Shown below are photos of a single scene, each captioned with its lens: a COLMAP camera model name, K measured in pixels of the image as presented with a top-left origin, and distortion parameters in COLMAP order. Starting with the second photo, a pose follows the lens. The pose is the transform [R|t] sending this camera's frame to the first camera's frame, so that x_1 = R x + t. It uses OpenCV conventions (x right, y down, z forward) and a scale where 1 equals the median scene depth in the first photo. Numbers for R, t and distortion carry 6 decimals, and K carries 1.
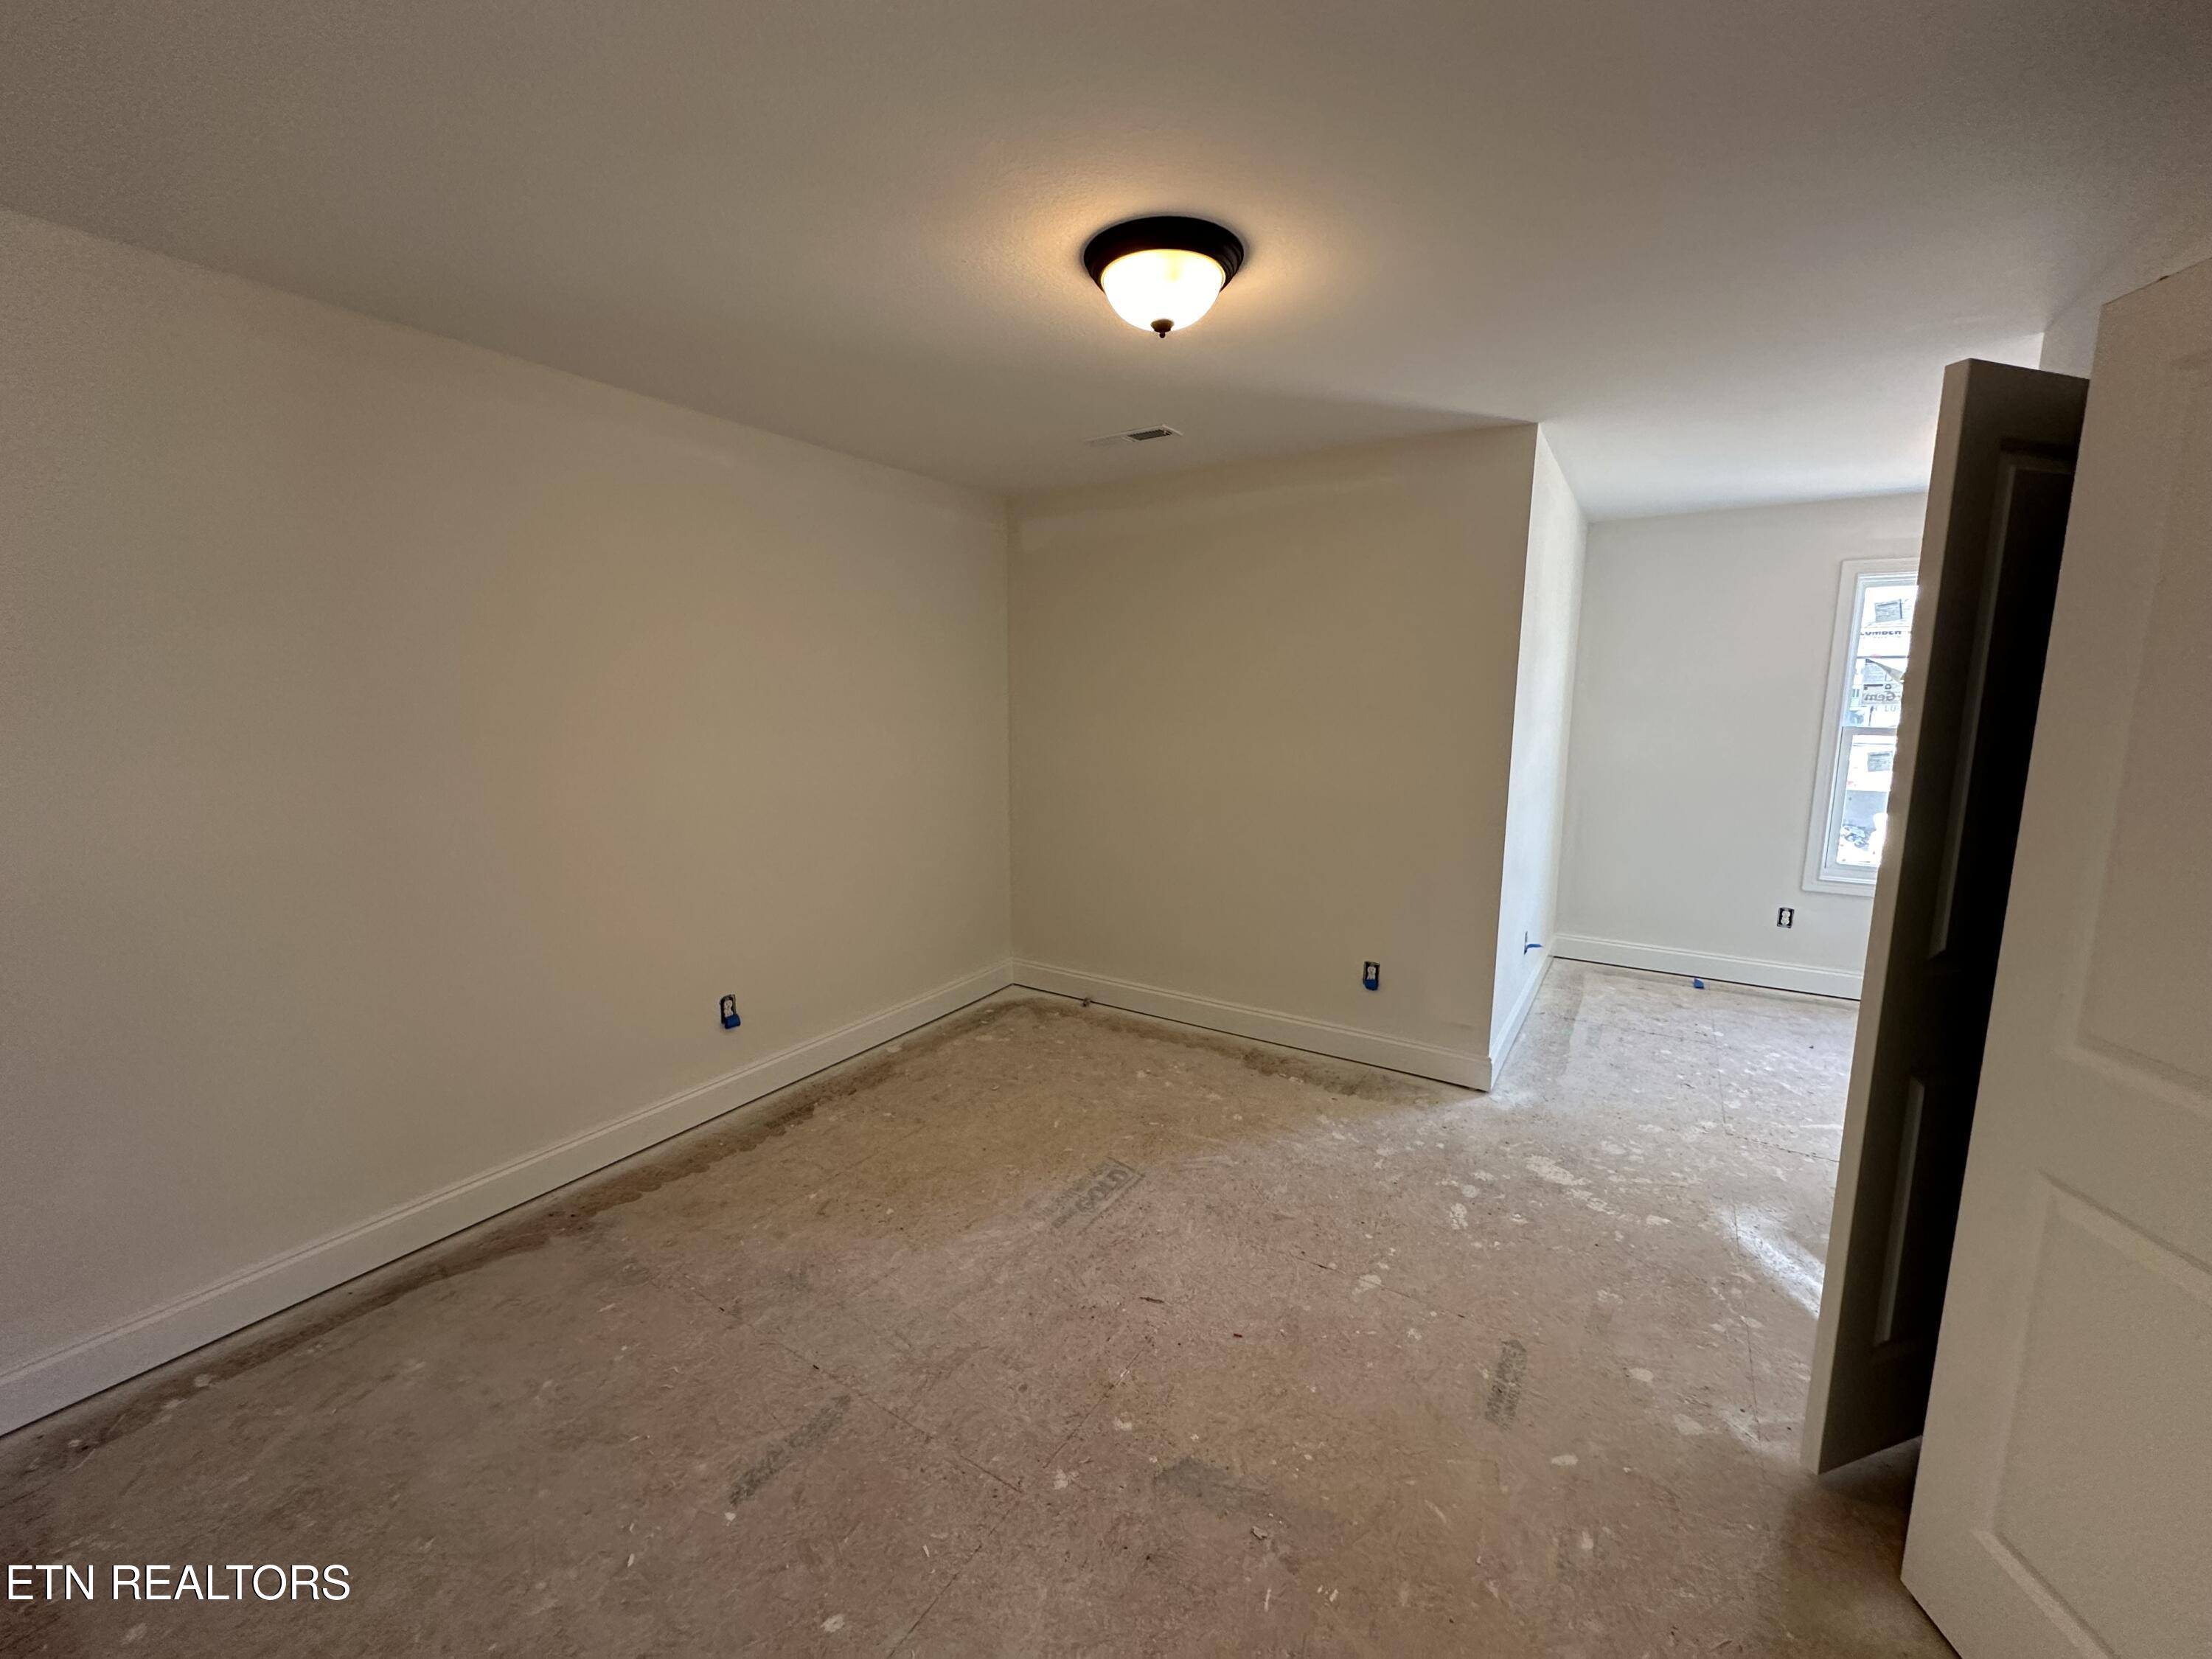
lens RADIAL K [[884.6, 0, 1106.0], [0, 884.6, 829.5], [0, 0, 1]] dist [-0.000124, -0.000129]
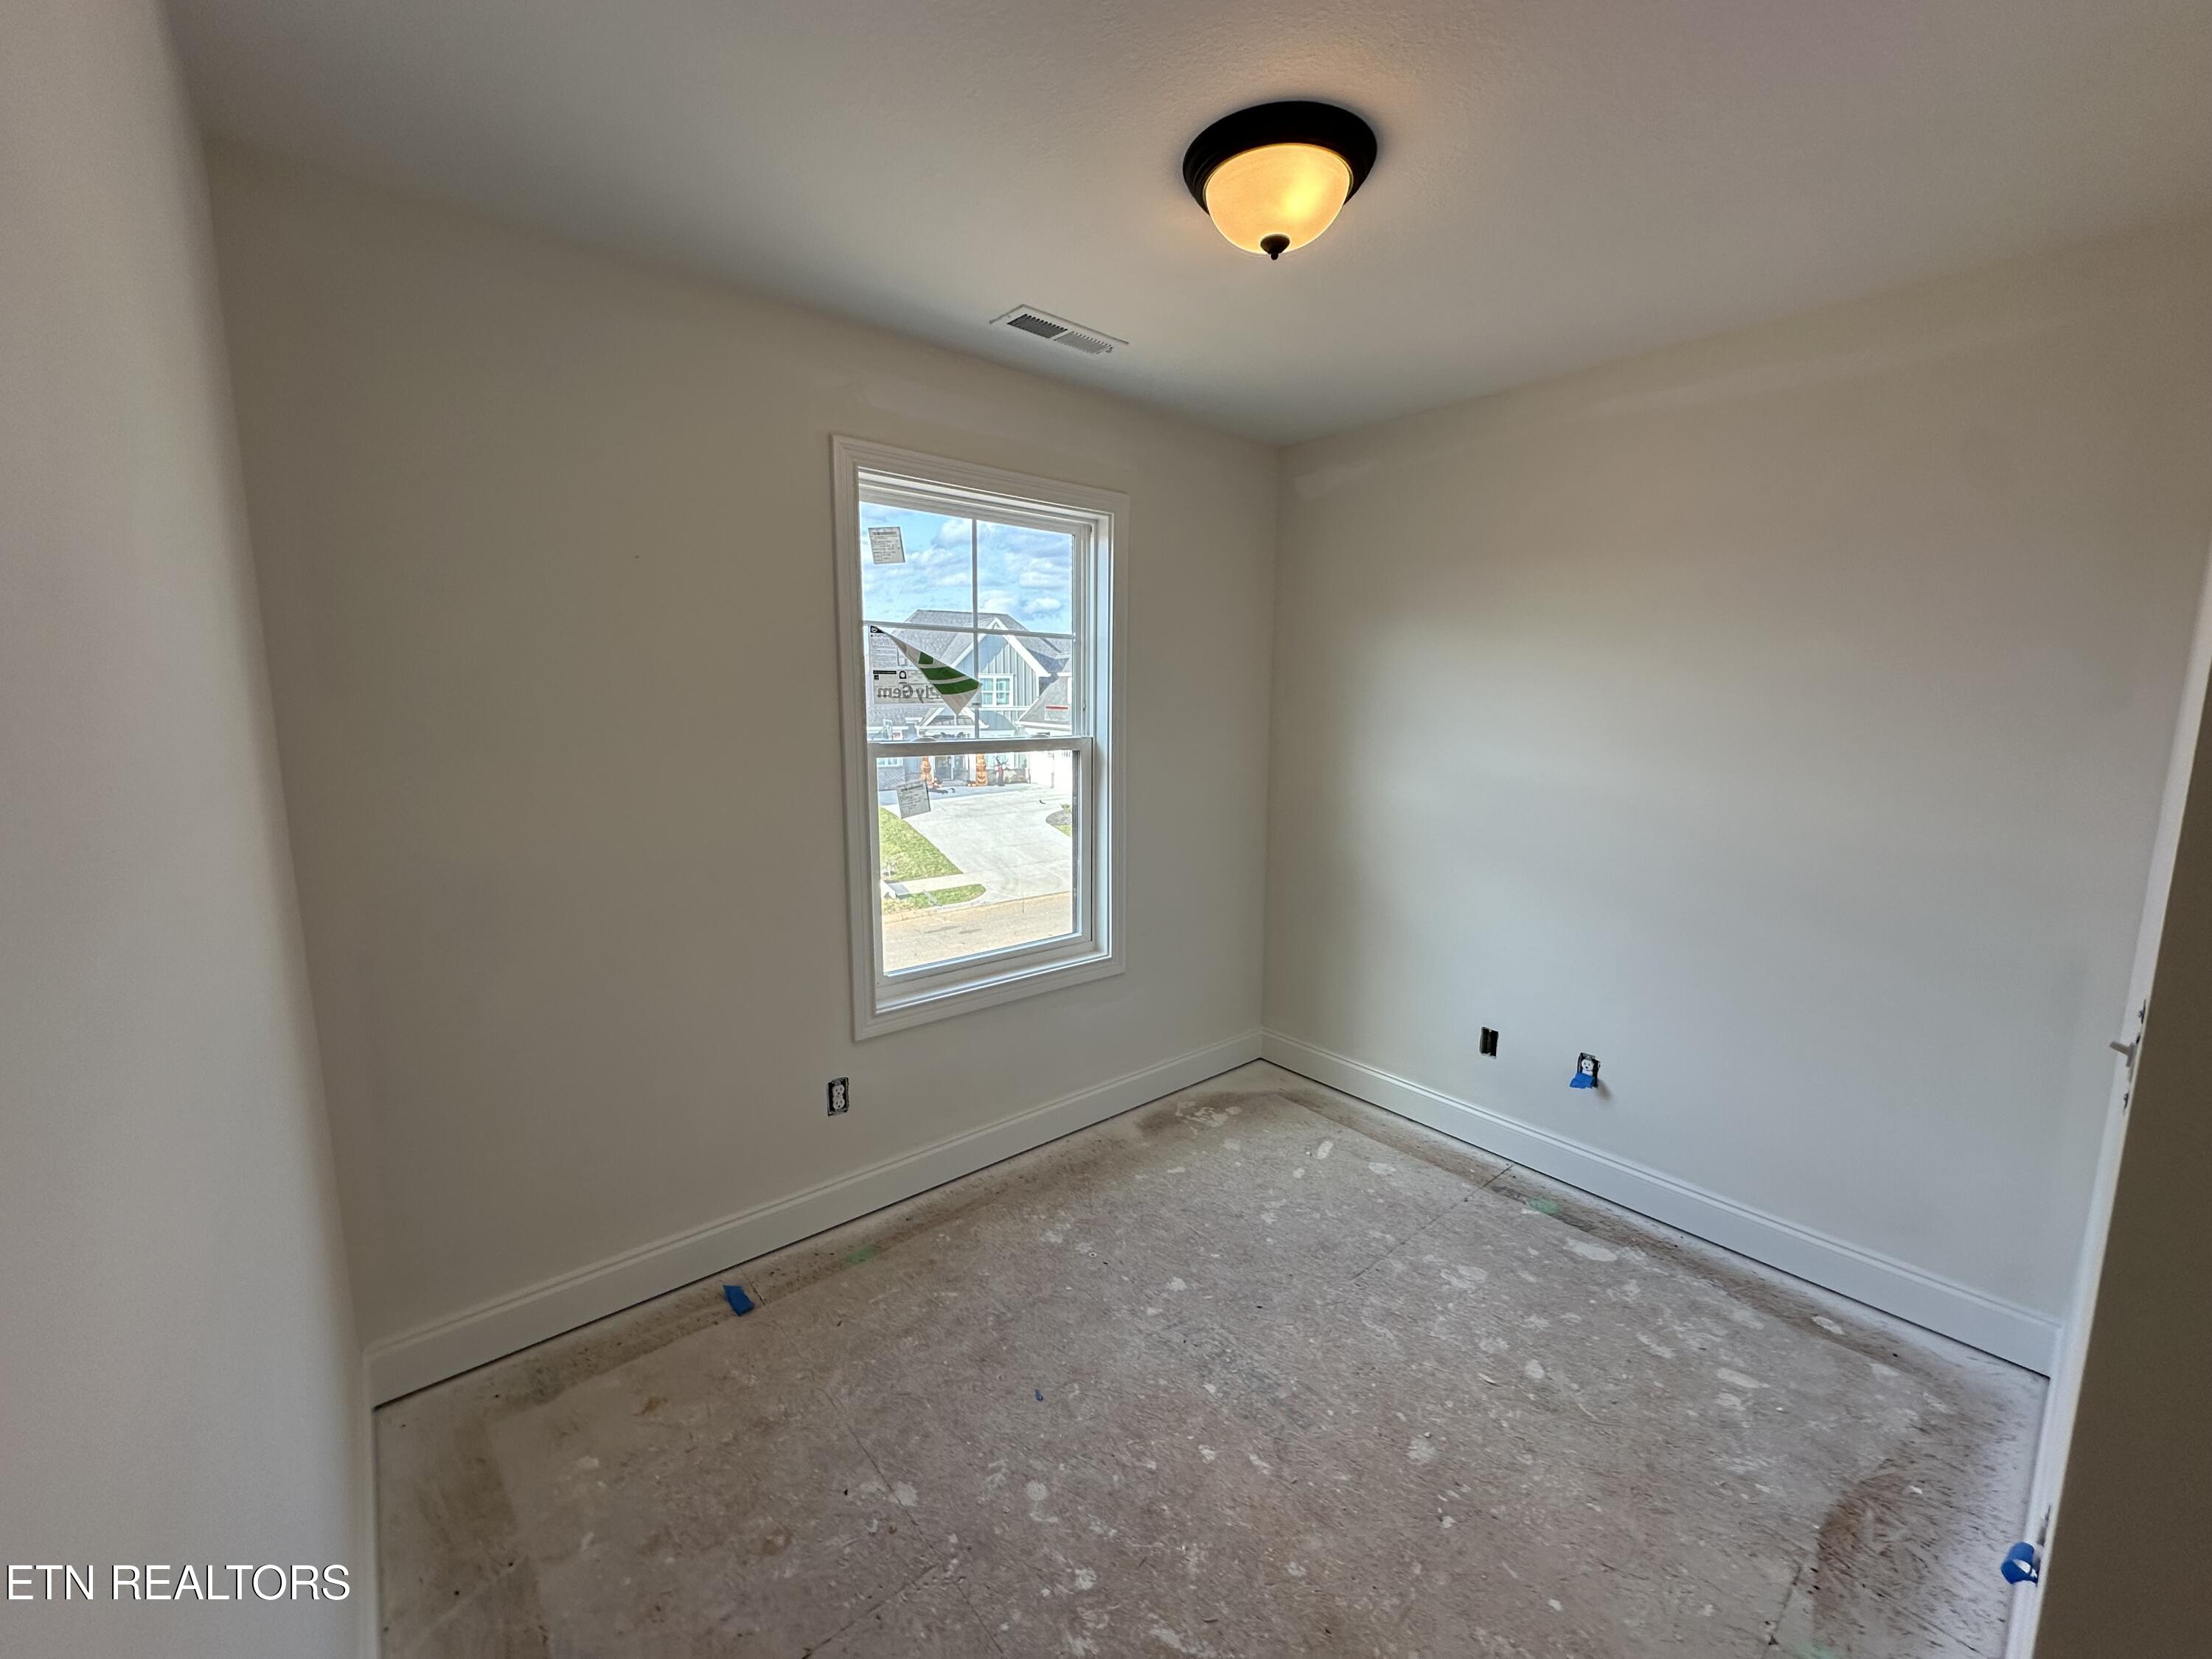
lens RADIAL K [[884.6, 0, 1106.0], [0, 884.6, 829.5], [0, 0, 1]] dist [-0.000124, -0.000129]
pose [[0.289764, -0.147221, 0.945708, 0.338142], [0.136819, 0.984322, 0.111311, -0.105013], [-0.947268, 0.097137, 0.305364, 0.688582]]
